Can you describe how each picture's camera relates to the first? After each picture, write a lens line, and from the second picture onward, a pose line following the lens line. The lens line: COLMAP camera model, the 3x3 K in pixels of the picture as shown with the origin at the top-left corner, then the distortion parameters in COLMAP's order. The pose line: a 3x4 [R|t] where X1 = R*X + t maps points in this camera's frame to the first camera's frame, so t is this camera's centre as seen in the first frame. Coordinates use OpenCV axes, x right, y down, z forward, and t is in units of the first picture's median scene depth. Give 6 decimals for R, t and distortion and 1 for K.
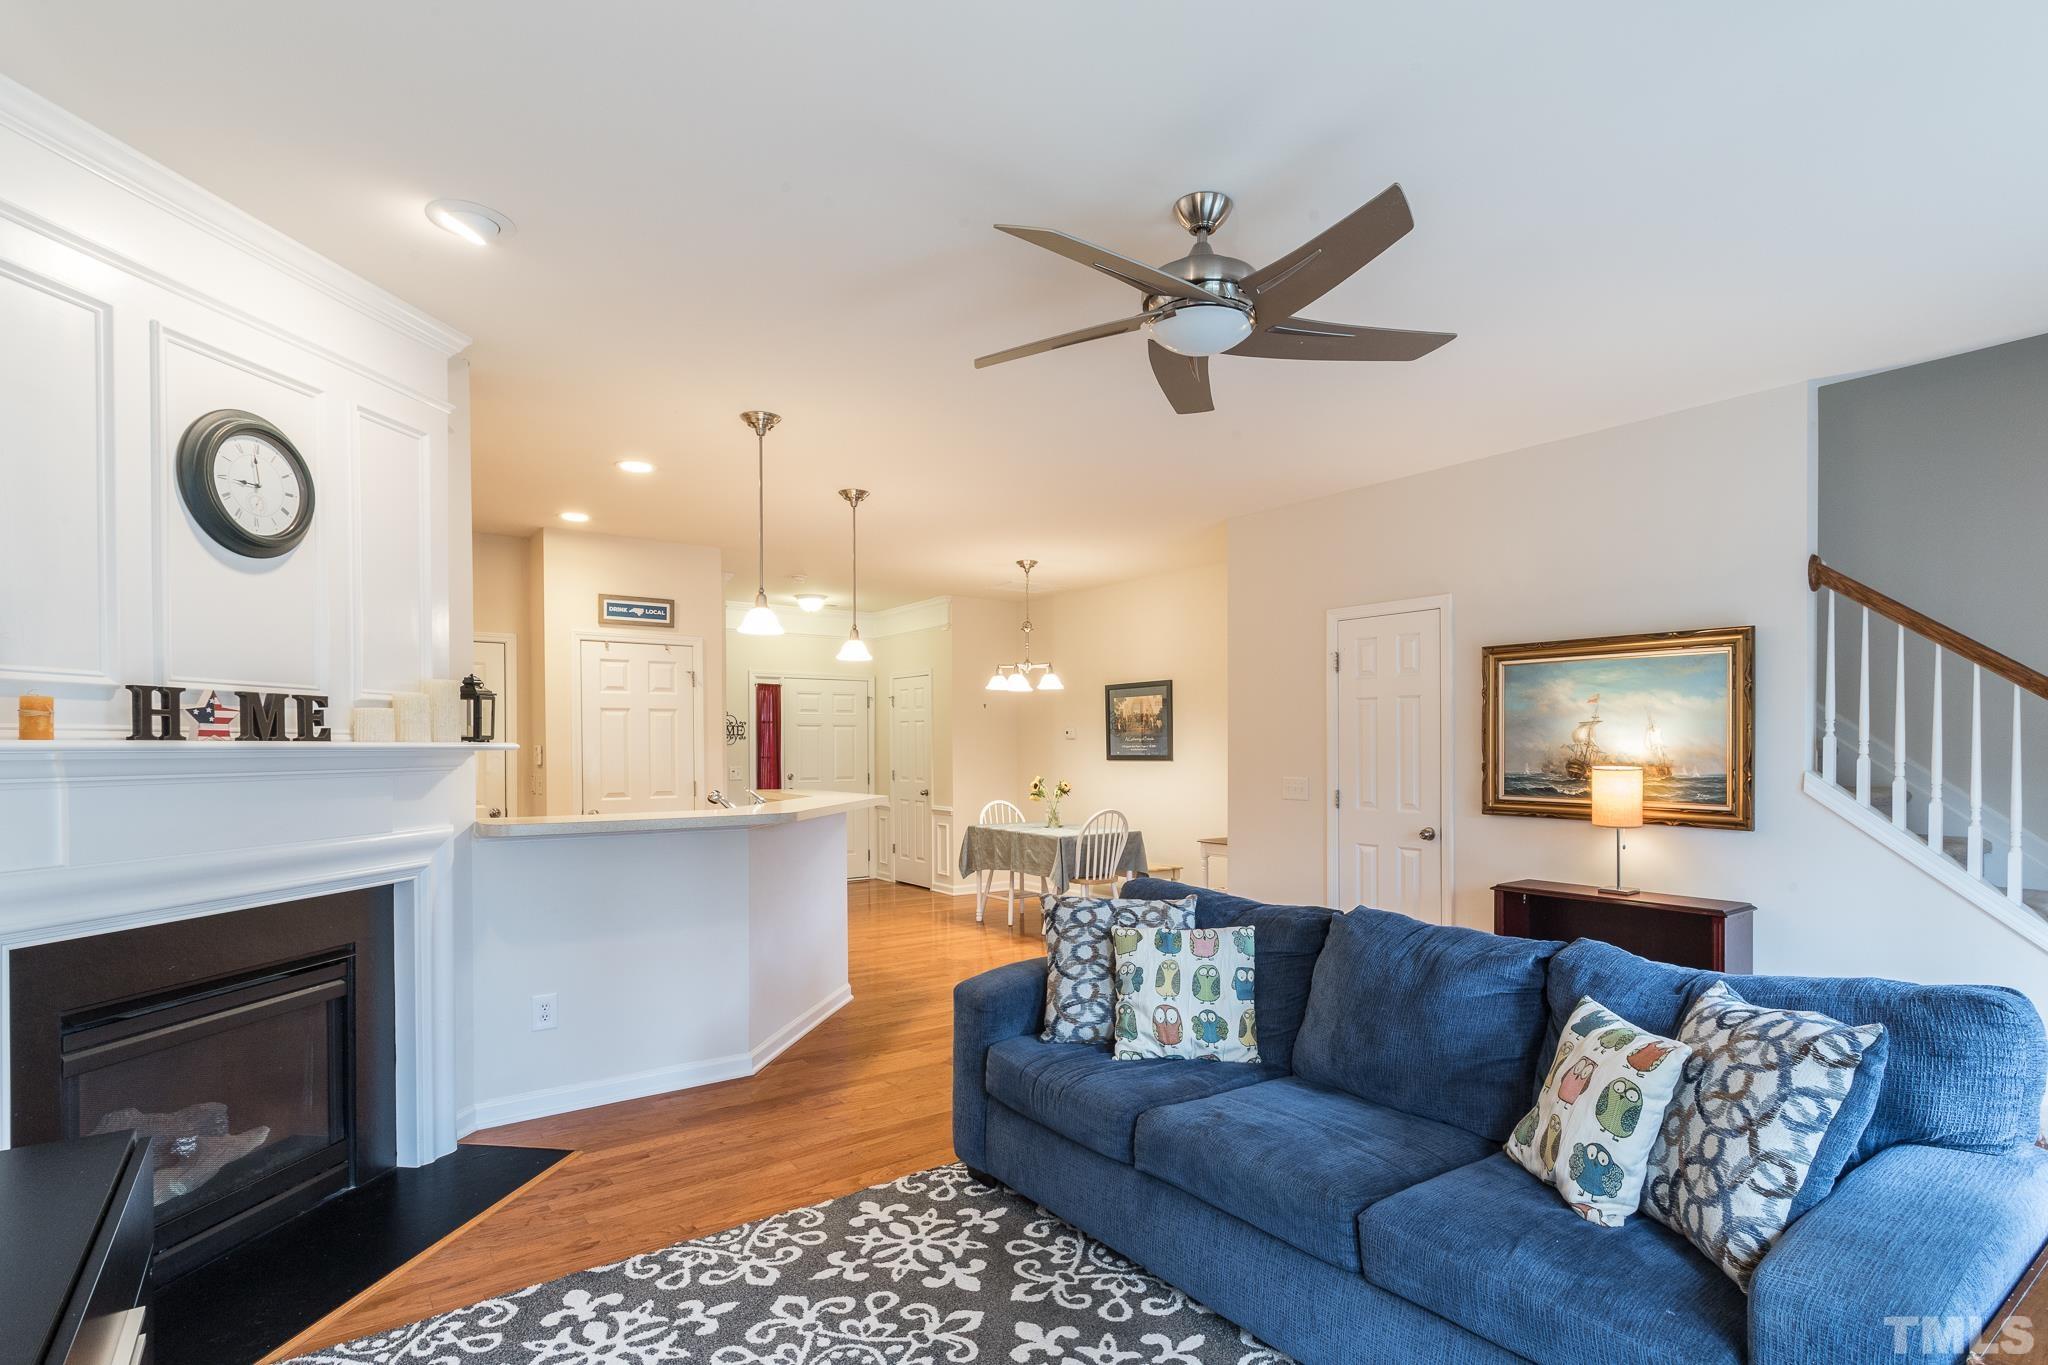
lens RADIAL K [[1011.5, 0, 1039.6], [0, 1011.5, 756.9], [0, 0, 1]] dist [0.001433, 0.000311]
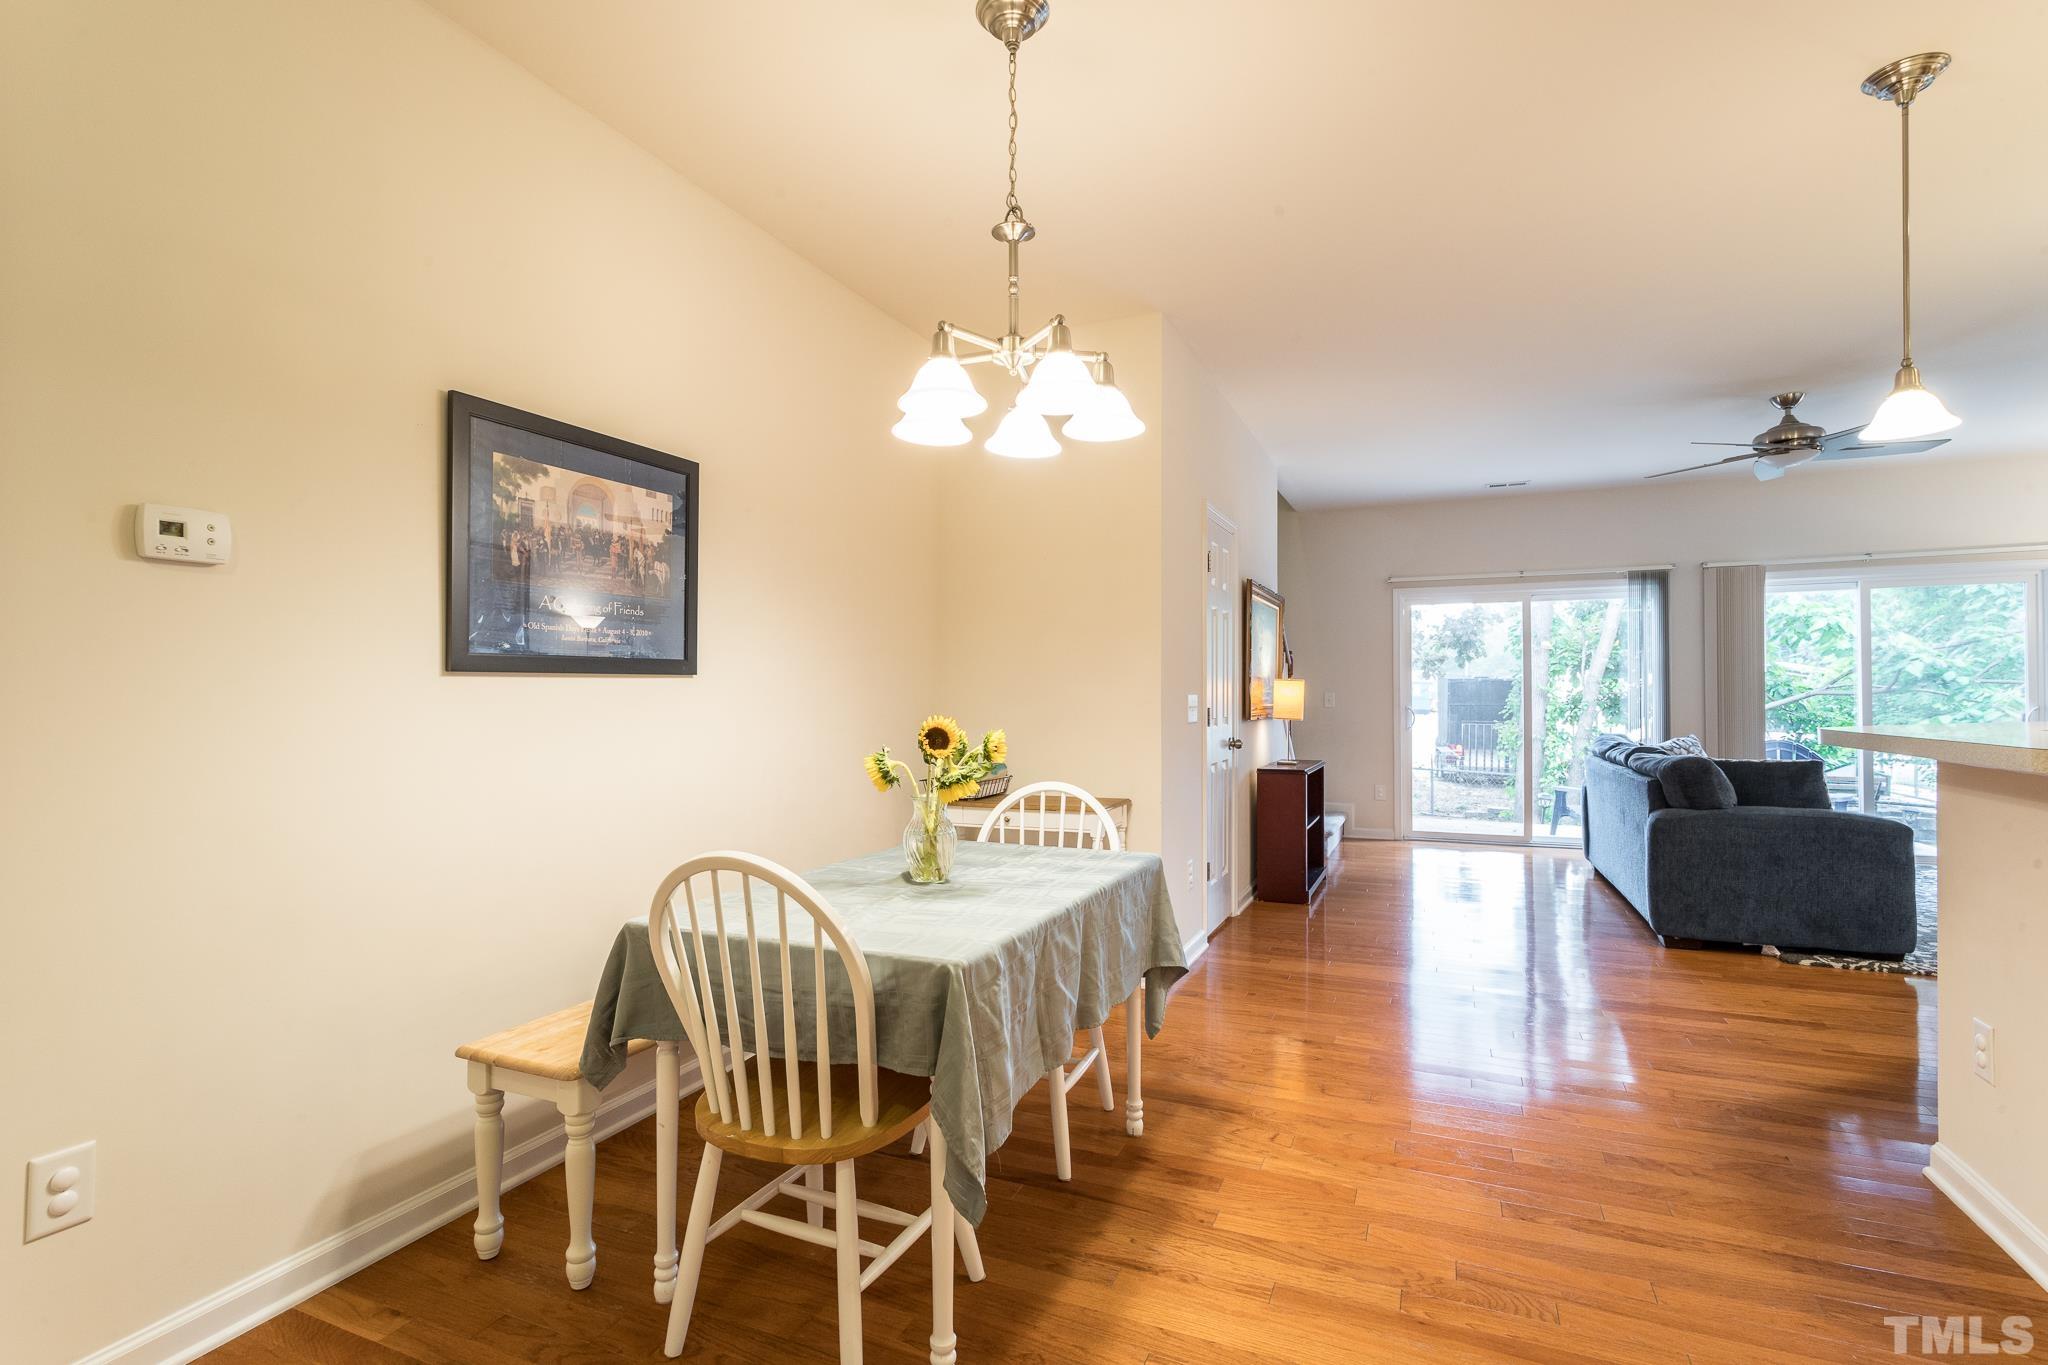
lens RADIAL K [[973.3, 0, 1023.0], [0, 973.3, 690.9], [0, 0, 1]] dist [0.000263, 0.000629]
pose [[-0.498403, 0.005643, 0.866927, -0.550910], [0.012562, 0.999921, 0.000713, 0.024348], [-0.866854, 0.011245, -0.498434, 2.357773]]
